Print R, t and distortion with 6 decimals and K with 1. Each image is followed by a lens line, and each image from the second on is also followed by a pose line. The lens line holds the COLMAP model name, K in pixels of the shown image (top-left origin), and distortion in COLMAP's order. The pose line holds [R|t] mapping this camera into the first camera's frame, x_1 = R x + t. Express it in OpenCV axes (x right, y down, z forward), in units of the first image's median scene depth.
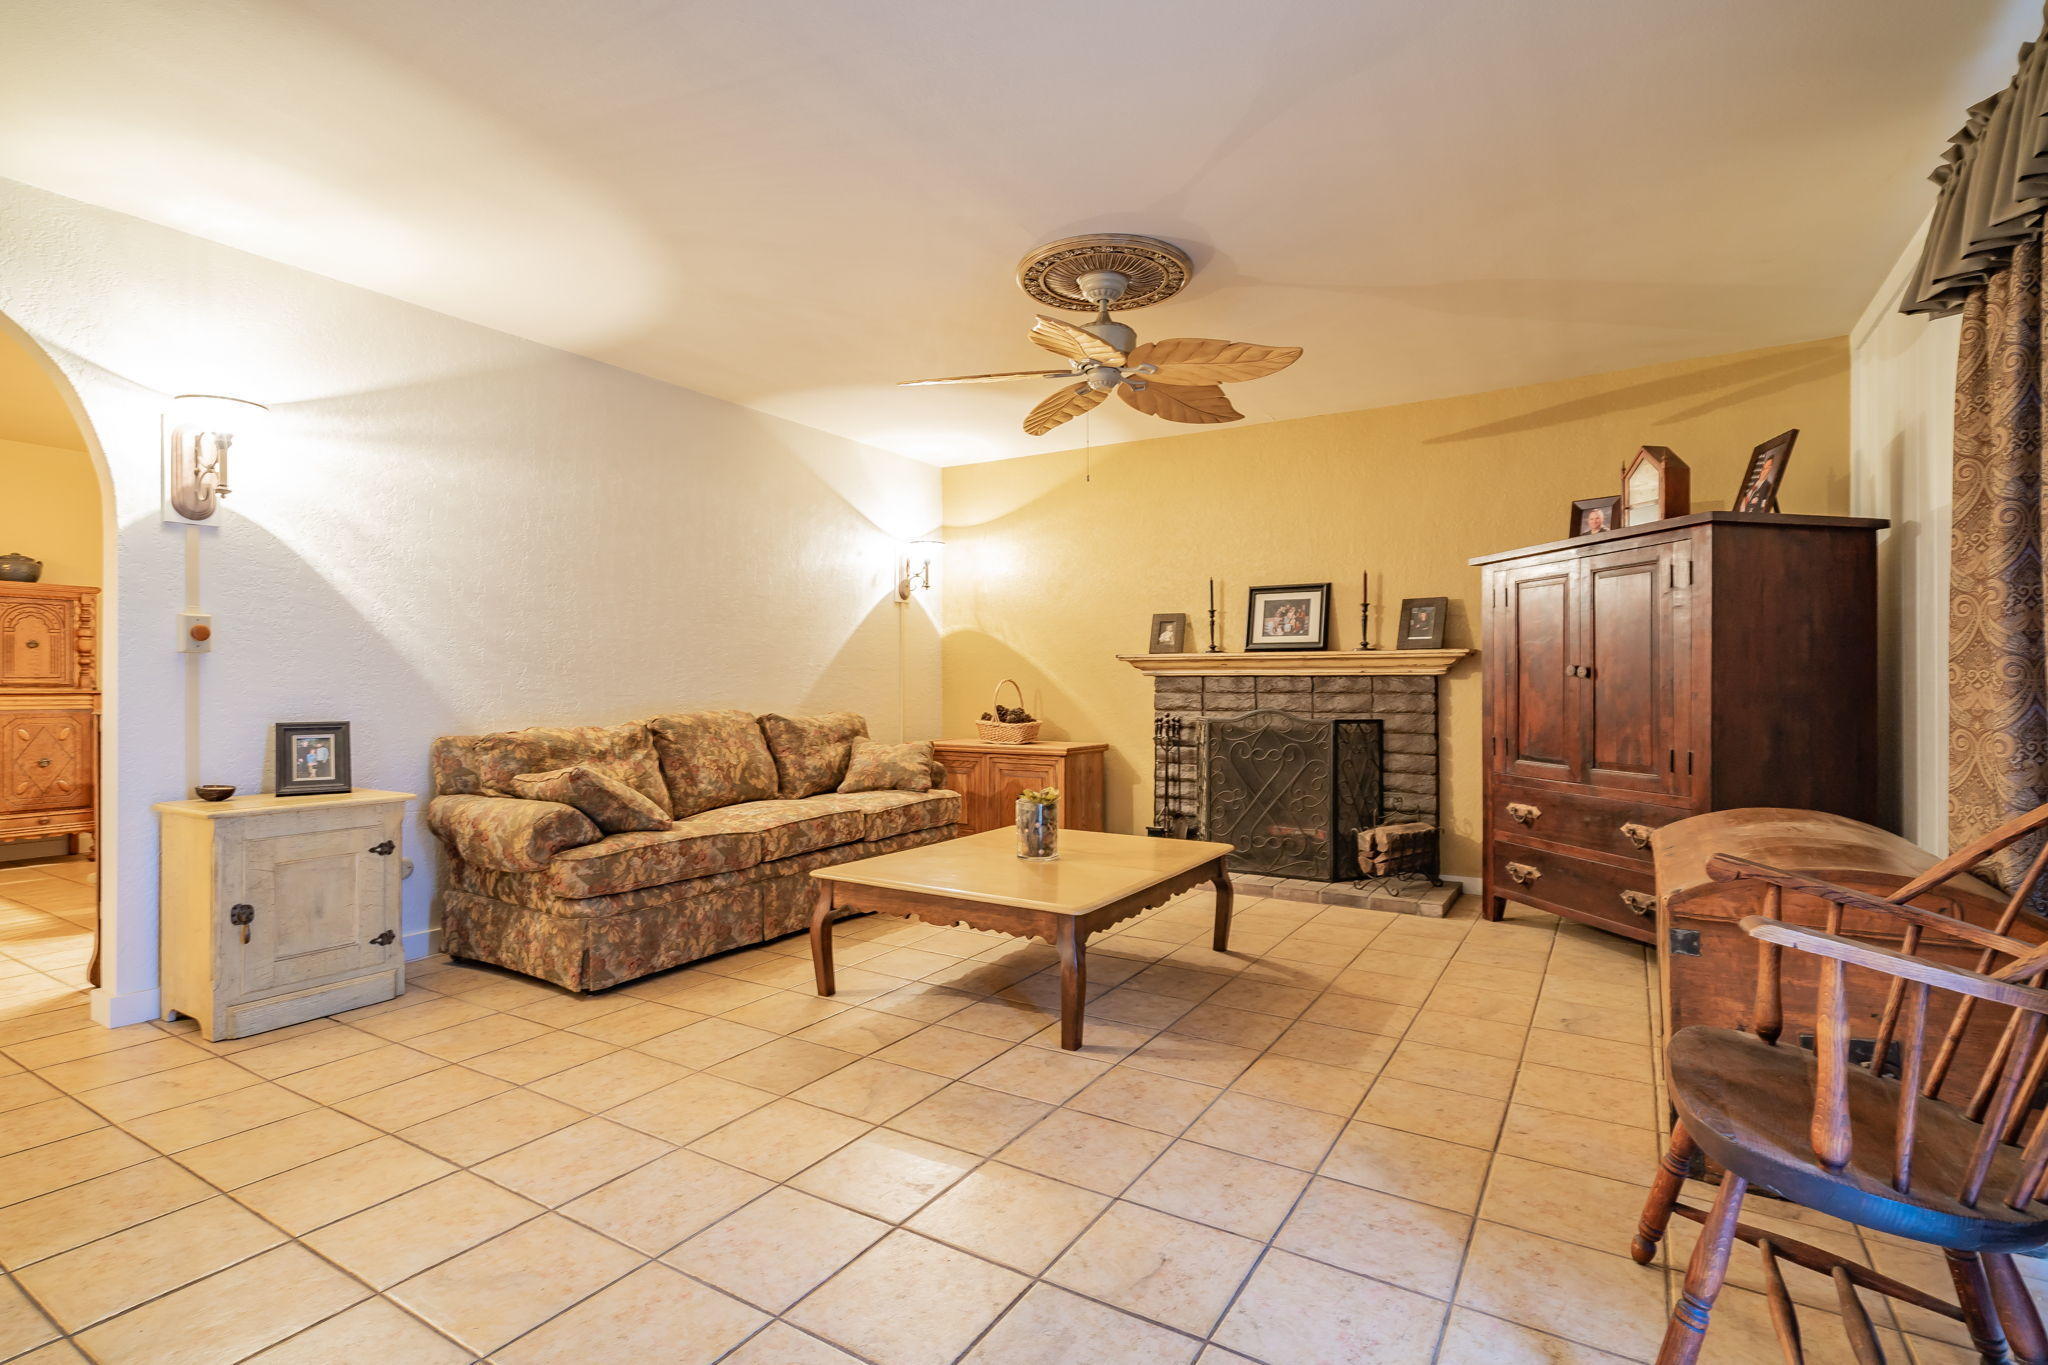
lens RADIAL K [[978.6, 0, 1024.0], [0, 978.6, 682.5], [0, 0, 1]] dist [0.000710, 0.000113]
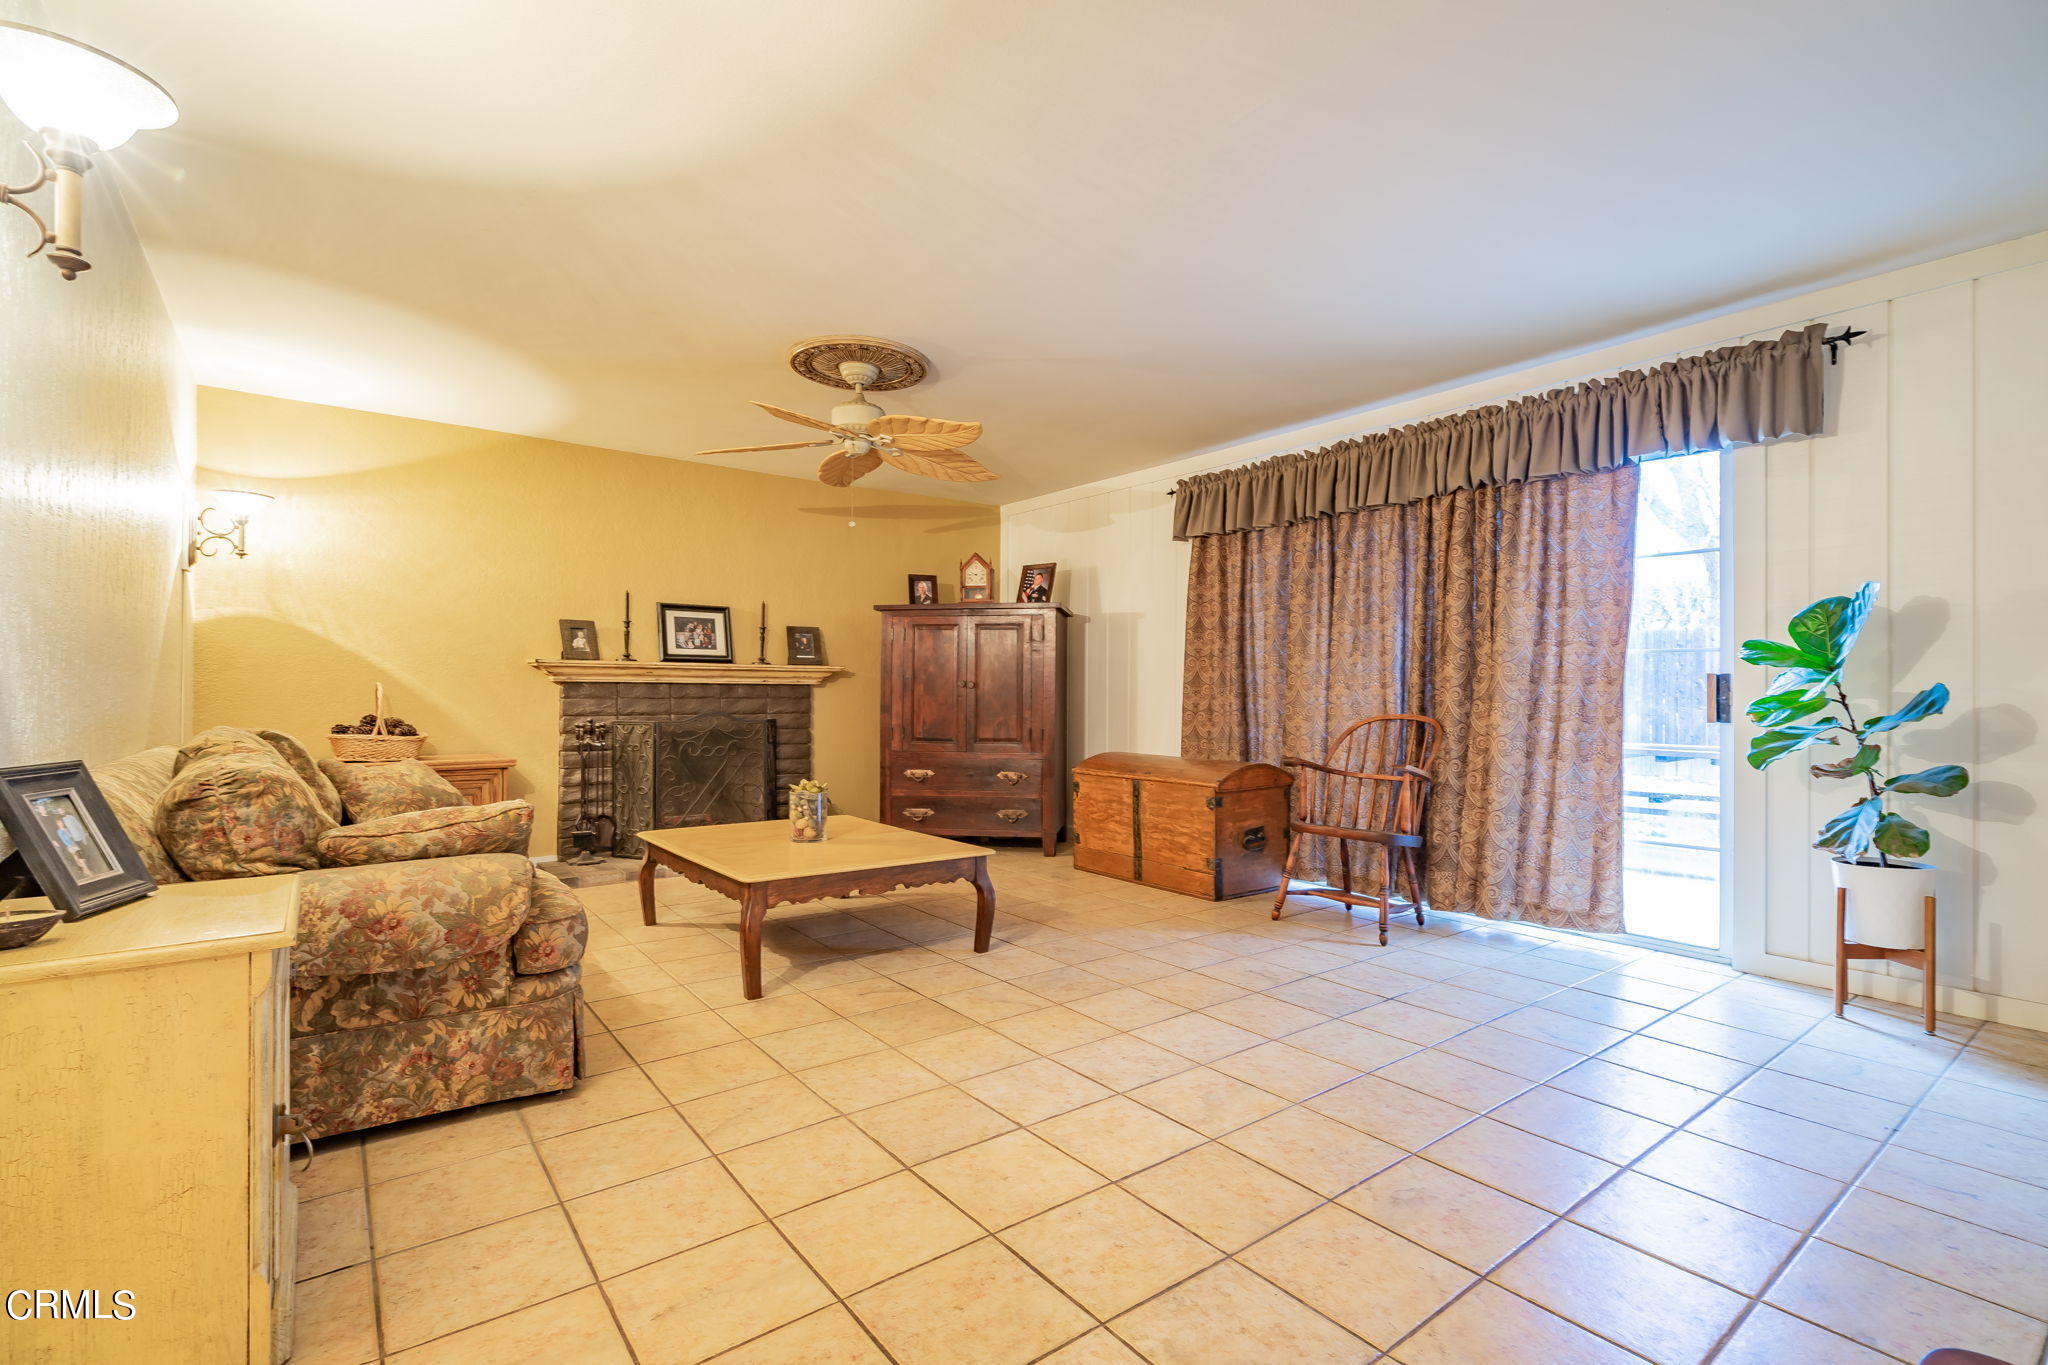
lens RADIAL K [[922.5, 0, 1024.0], [0, 922.5, 682.5], [0, 0, 1]] dist [0.000629, 0.000125]
pose [[0.361814, 0.012881, 0.932161, -0.862949], [-0.007236, 0.999913, -0.011008, 0.001499], [-0.932222, -0.002762, 0.361876, 0.344632]]
